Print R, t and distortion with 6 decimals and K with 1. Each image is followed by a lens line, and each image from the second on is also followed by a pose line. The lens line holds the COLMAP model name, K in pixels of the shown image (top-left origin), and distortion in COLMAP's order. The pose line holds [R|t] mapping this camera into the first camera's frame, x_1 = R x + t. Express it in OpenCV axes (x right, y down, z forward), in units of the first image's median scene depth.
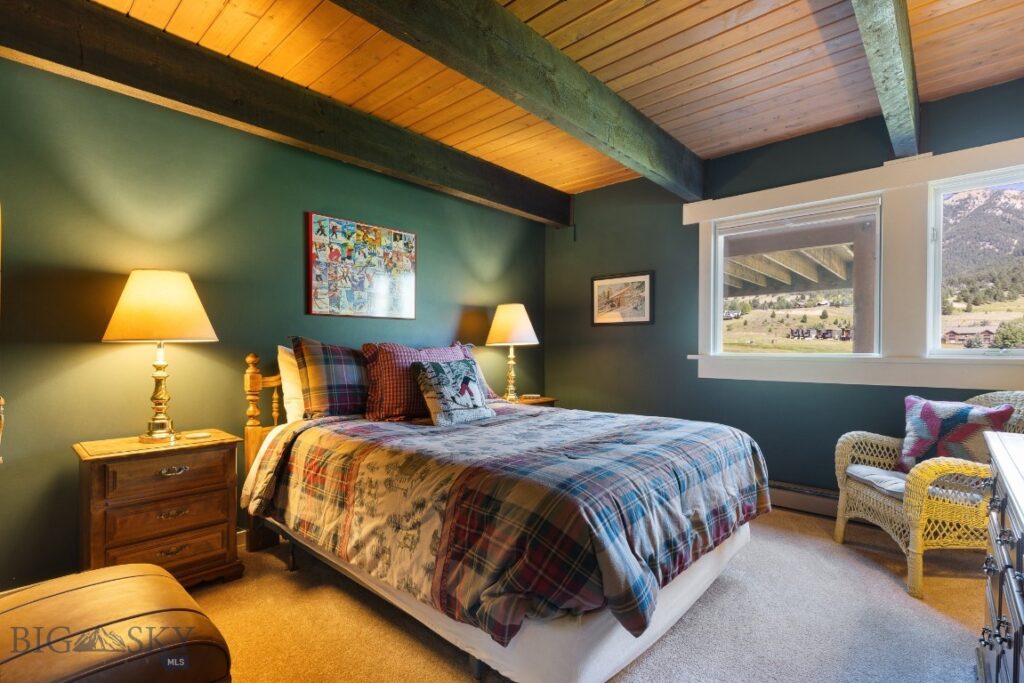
lens RADIAL K [[477.2, 0, 511.4], [0, 477.2, 350.9], [0, 0, 1]] dist [-0.001266, -0.001272]
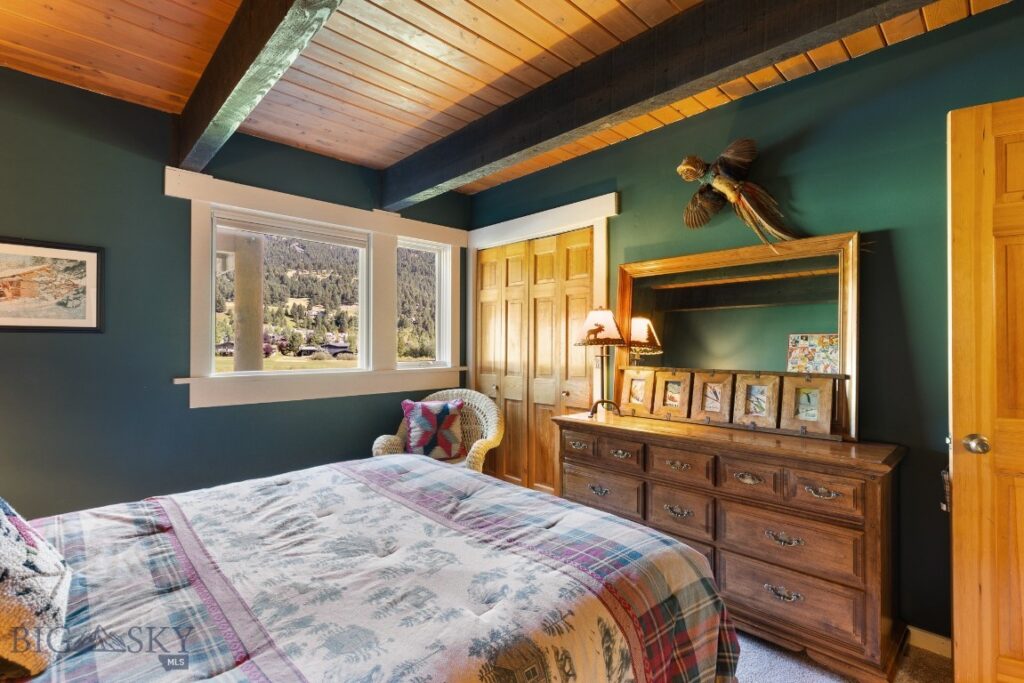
lens RADIAL K [[477.2, 0, 512.7], [0, 477.2, 342.1], [0, 0, 1]] dist [-0.001266, -0.001272]
pose [[0.062599, 0.003757, 0.998032, -0.314792], [0.005888, 0.999974, -0.004134, -0.040917], [-0.998021, 0.006135, 0.062575, 0.454376]]
